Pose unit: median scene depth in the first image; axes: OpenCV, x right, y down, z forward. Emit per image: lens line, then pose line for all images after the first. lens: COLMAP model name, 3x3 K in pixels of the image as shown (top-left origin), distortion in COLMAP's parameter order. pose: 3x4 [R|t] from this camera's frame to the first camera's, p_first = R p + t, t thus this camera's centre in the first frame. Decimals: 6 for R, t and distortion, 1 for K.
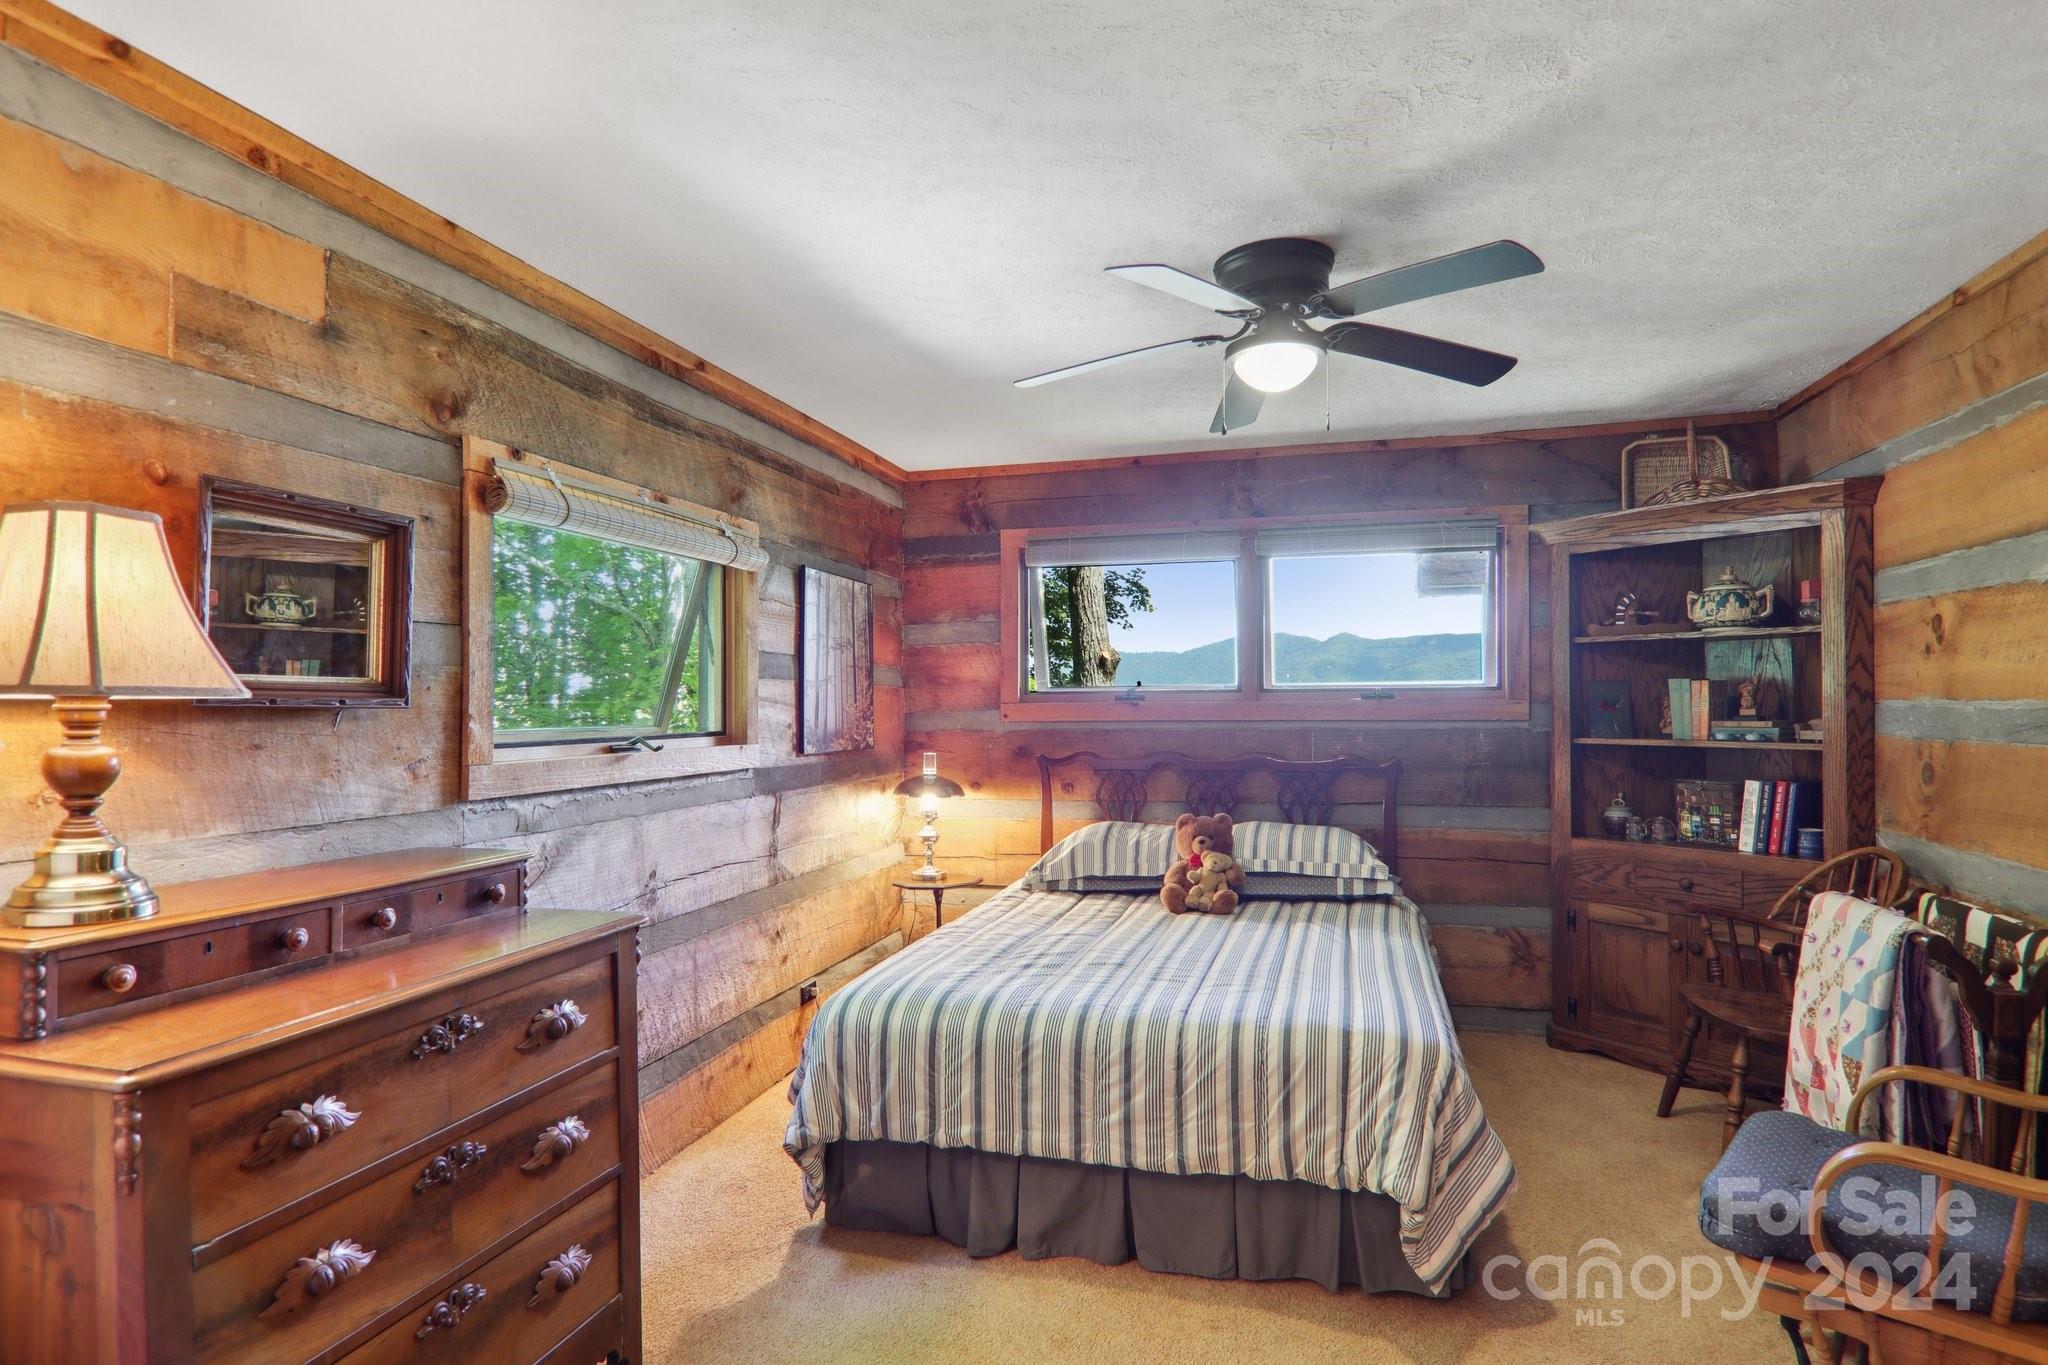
lens RADIAL K [[1144.4, 0, 1024.0], [0, 1144.4, 682.5], [0, 0, 1]] dist [-0.003255, -0.001544]
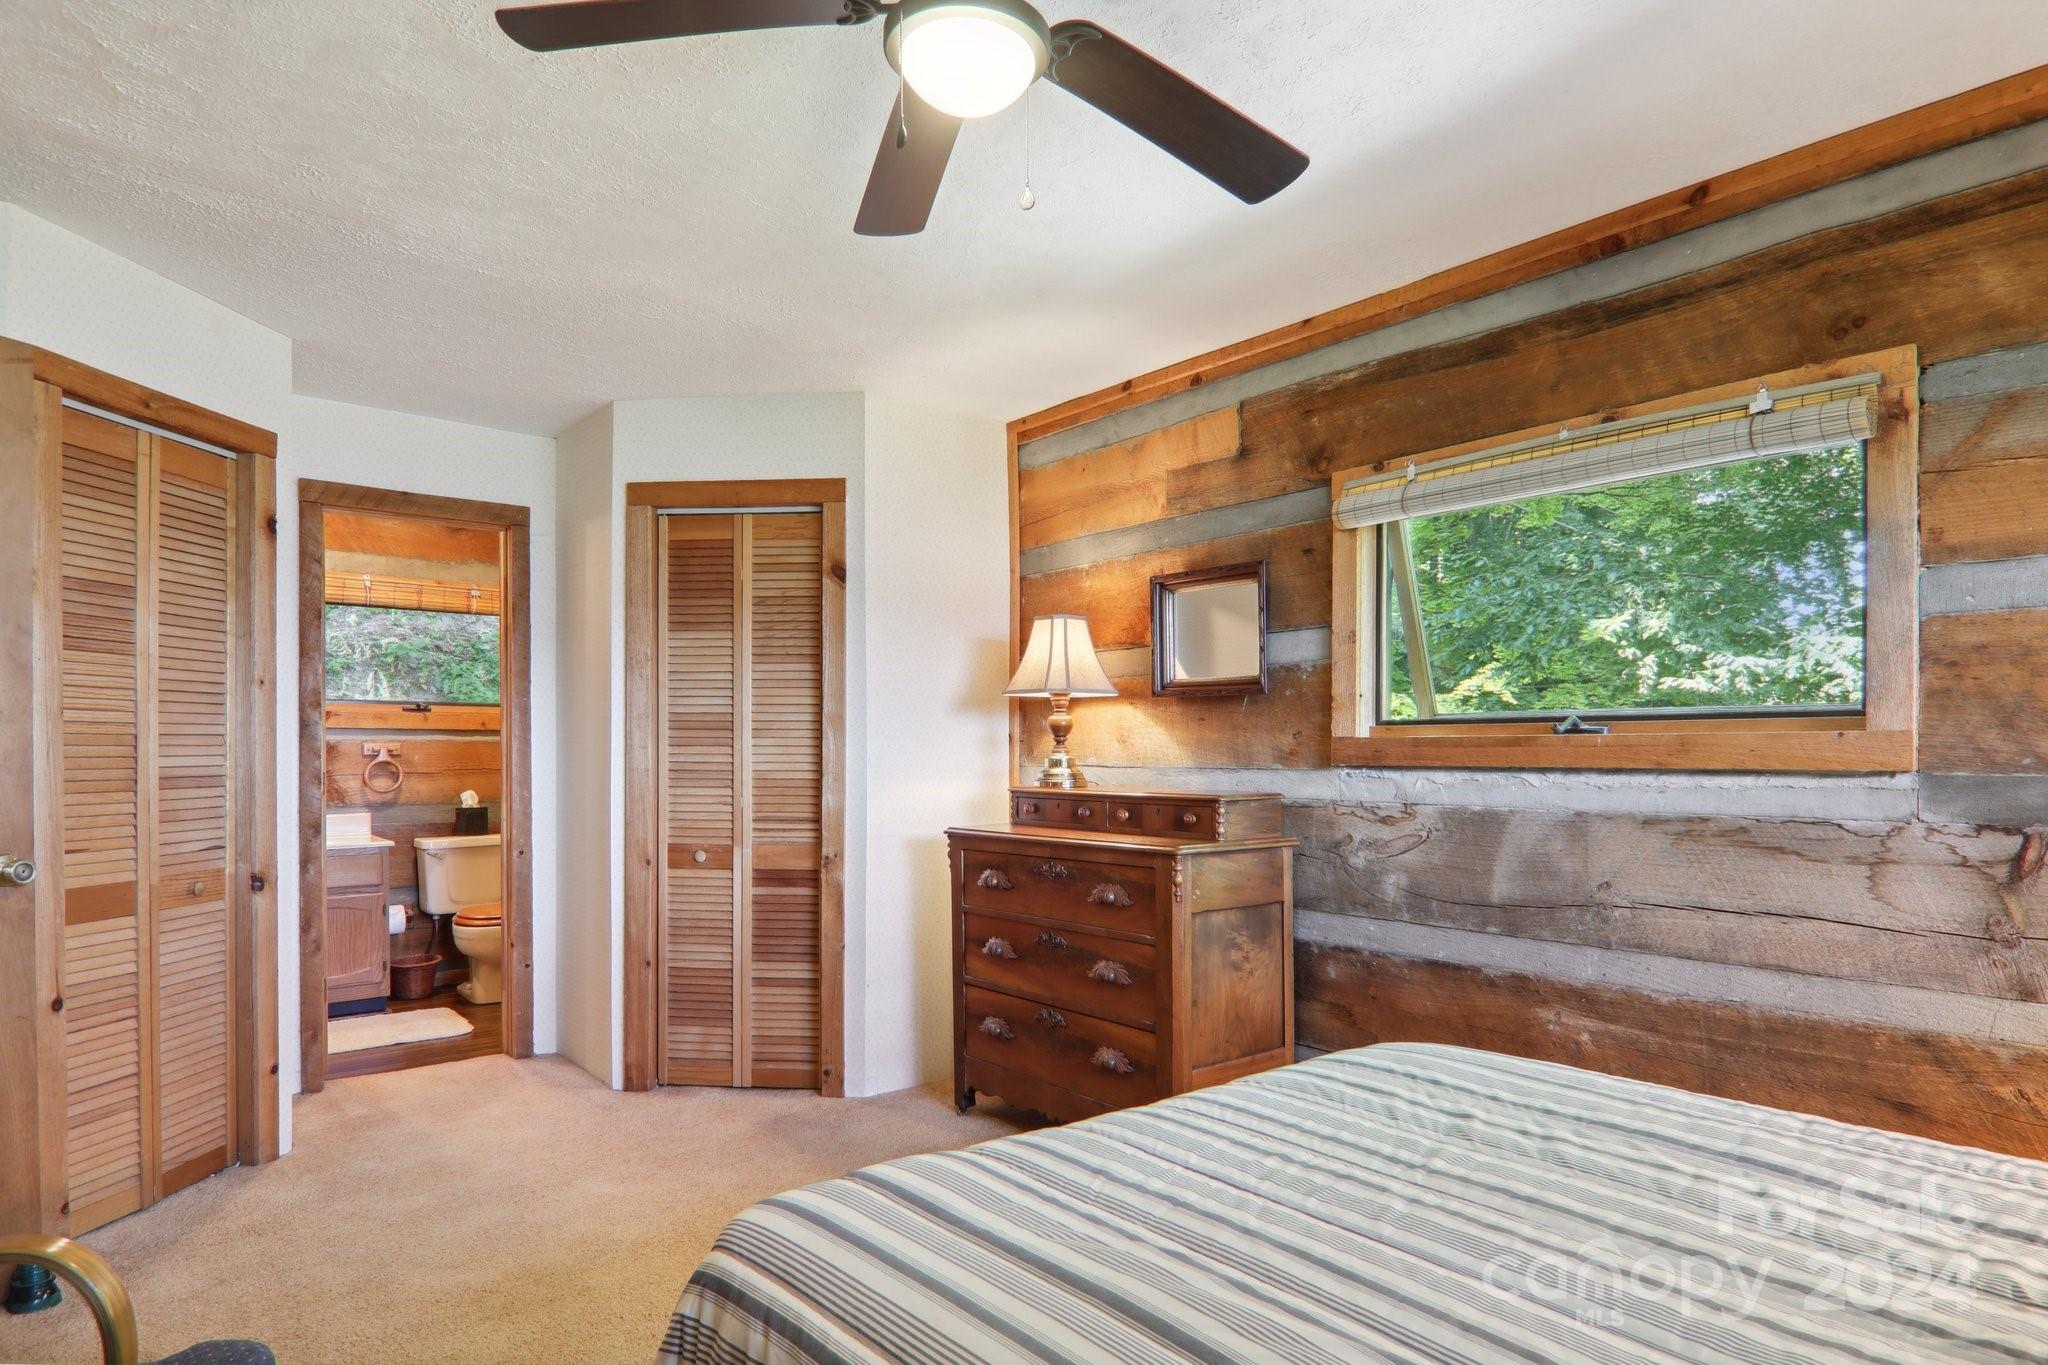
lens RADIAL K [[1155.8, 0, 1027.6], [0, 1155.8, 748.7], [0, 0, 1]] dist [-0.008565, -0.000940]
pose [[-0.580484, -0.001494, -0.814270, 0.539177], [0.014028, 0.999832, -0.011835, 0.069879], [0.814151, -0.018293, -0.580365, 1.066258]]
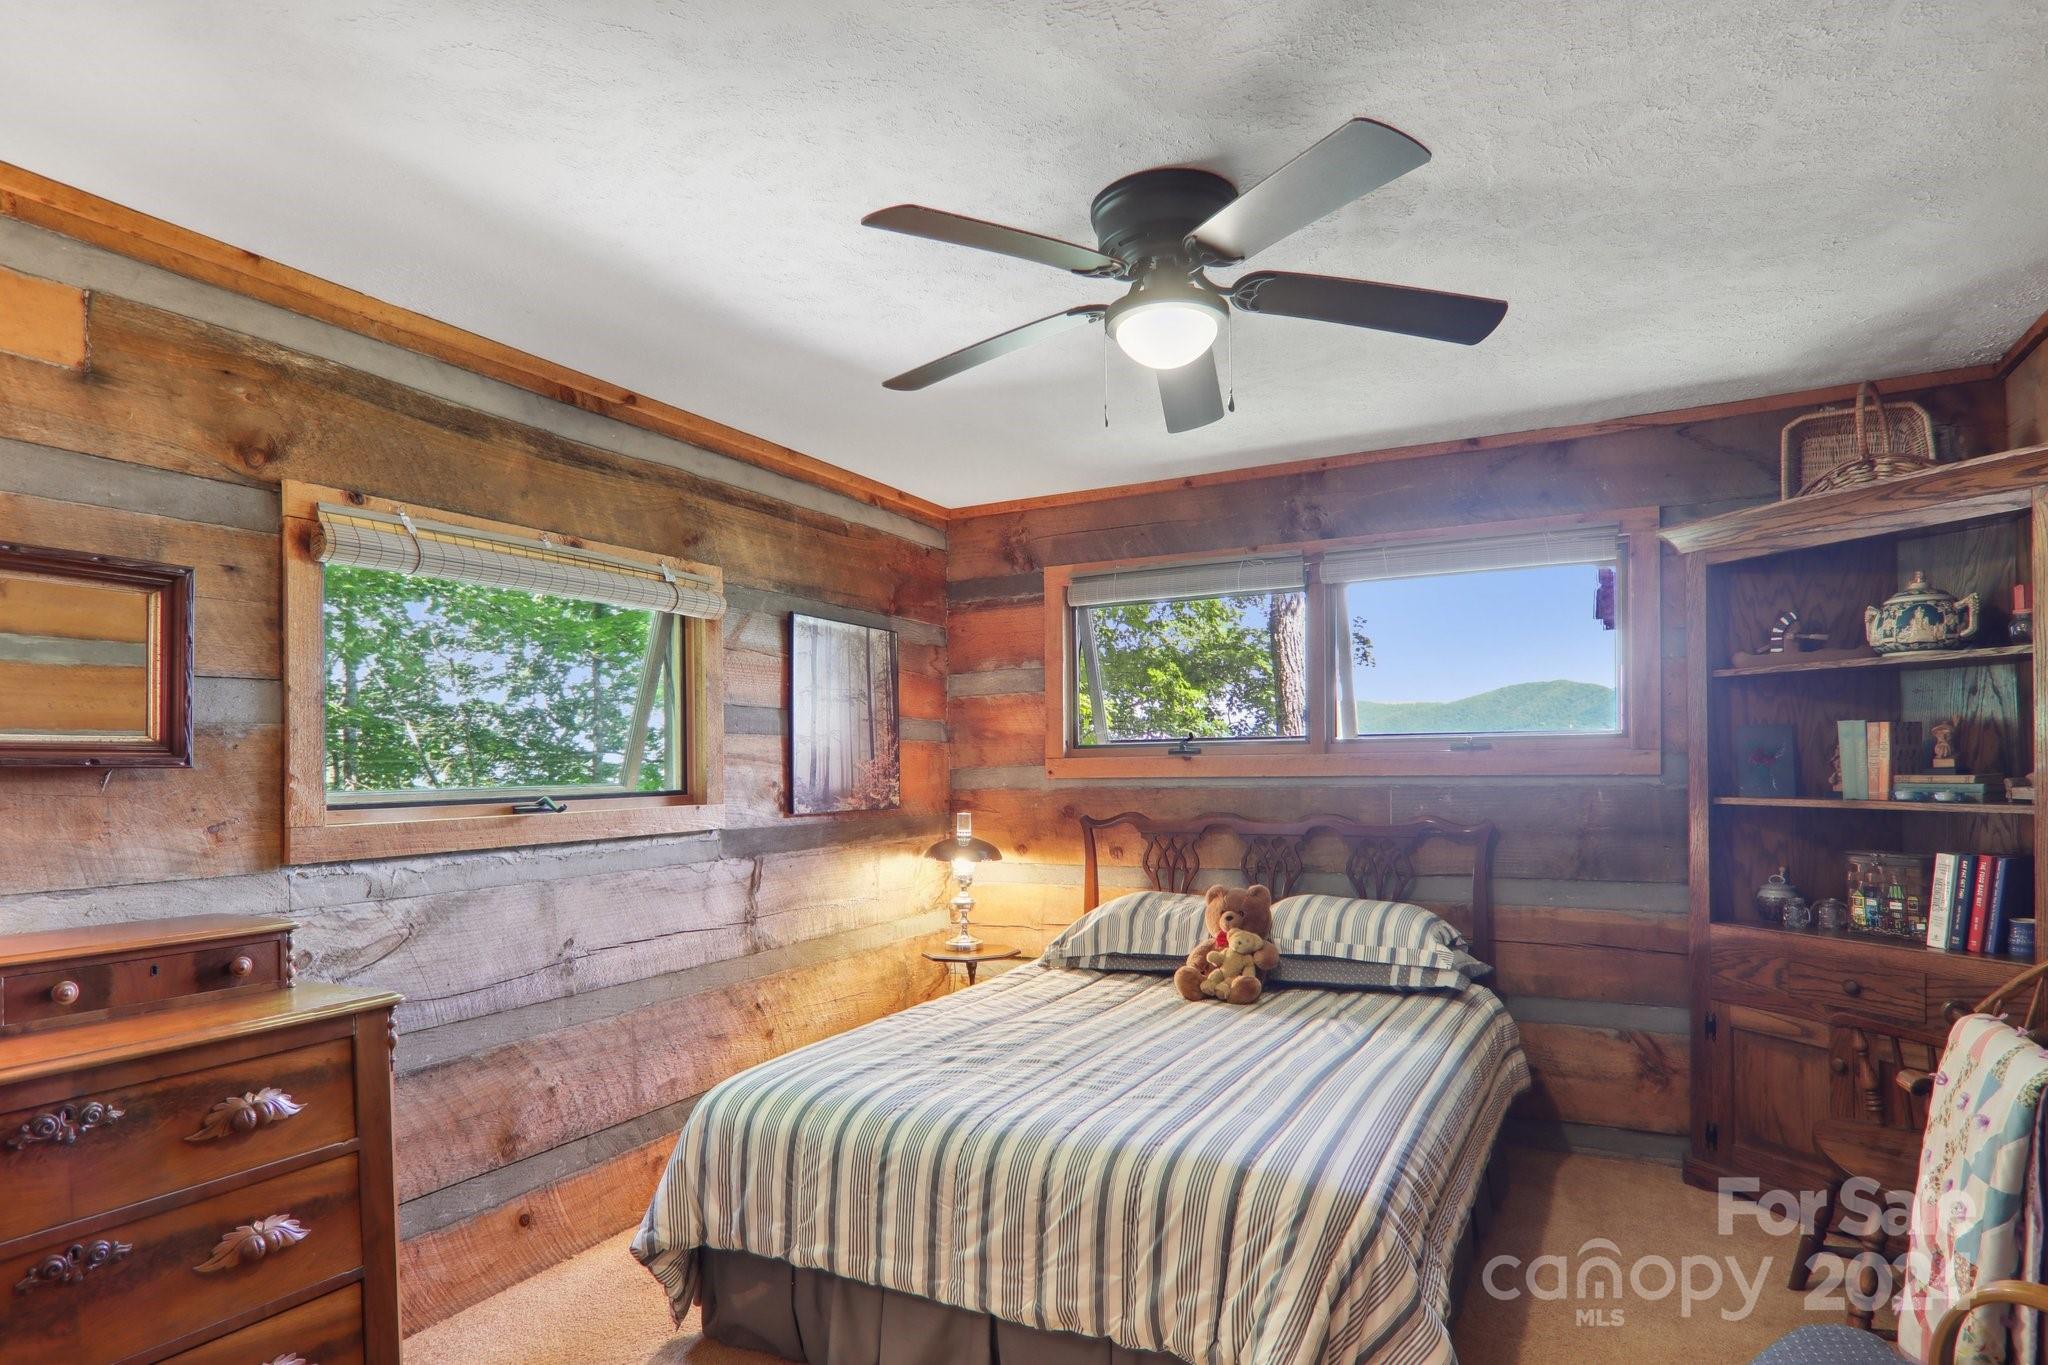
lens RADIAL K [[1155.6, 0, 1021.4], [0, 1155.6, 756.1], [0, 0, 1]] dist [0.000412, -0.015168]
pose [[0.976119, -0.007584, -0.217103, 0.230659], [0.010856, 0.999845, 0.013885, 0.004655], [0.216964, -0.015910, 0.976050, 0.144335]]
